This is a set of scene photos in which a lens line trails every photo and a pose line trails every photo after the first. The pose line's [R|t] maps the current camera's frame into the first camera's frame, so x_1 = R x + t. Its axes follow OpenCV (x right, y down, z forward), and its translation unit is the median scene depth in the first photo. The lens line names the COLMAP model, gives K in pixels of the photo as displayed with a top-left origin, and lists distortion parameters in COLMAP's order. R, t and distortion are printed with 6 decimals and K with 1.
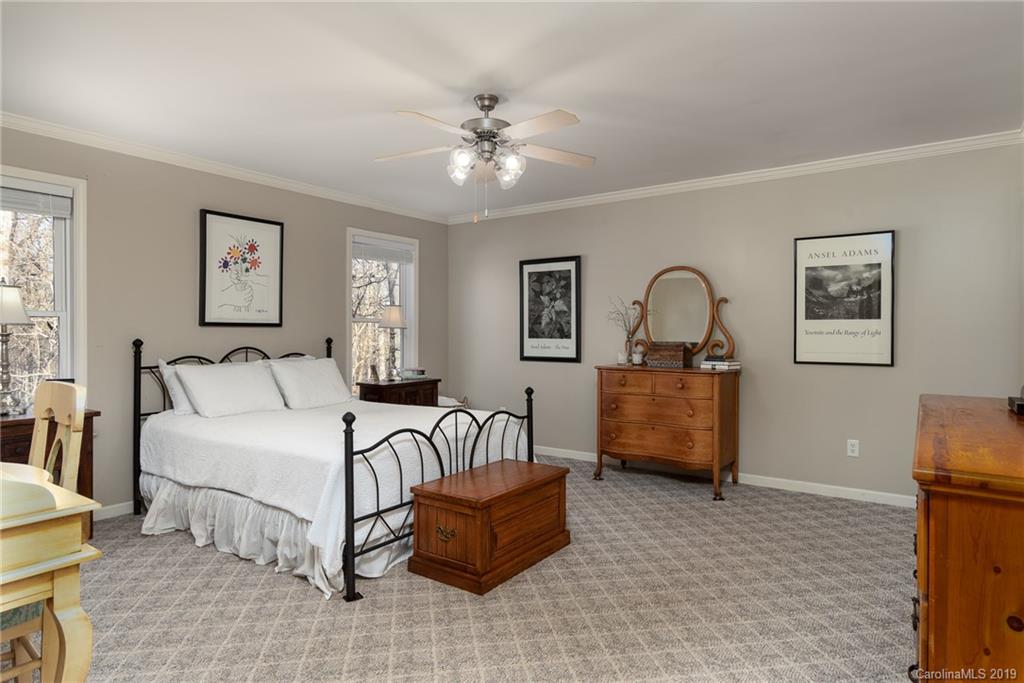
lens RADIAL K [[572.0, 0, 522.7], [0, 572.0, 336.4], [0, 0, 1]] dist [0.011679, -0.003923]
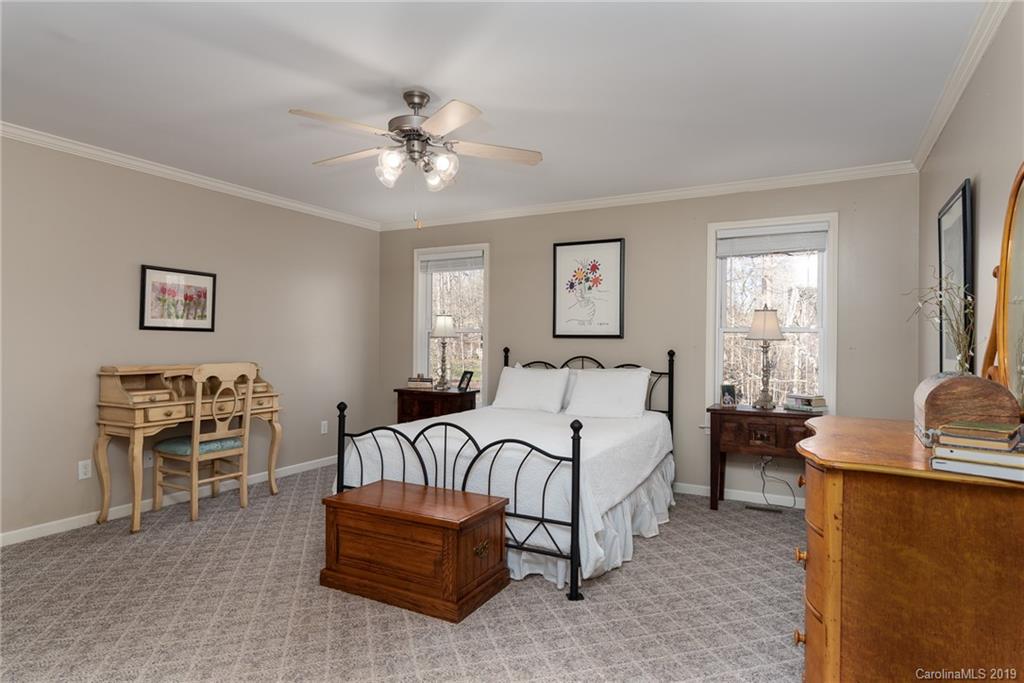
lens RADIAL K [[572.0, 0, 519.9], [0, 572.0, 339.7], [0, 0, 1]] dist [0.011679, -0.003923]
pose [[0.140350, -0.002195, -0.990099, 0.727980], [-0.017514, 0.999836, -0.004699, -0.007701], [0.989947, 0.018000, 0.140289, 0.840209]]
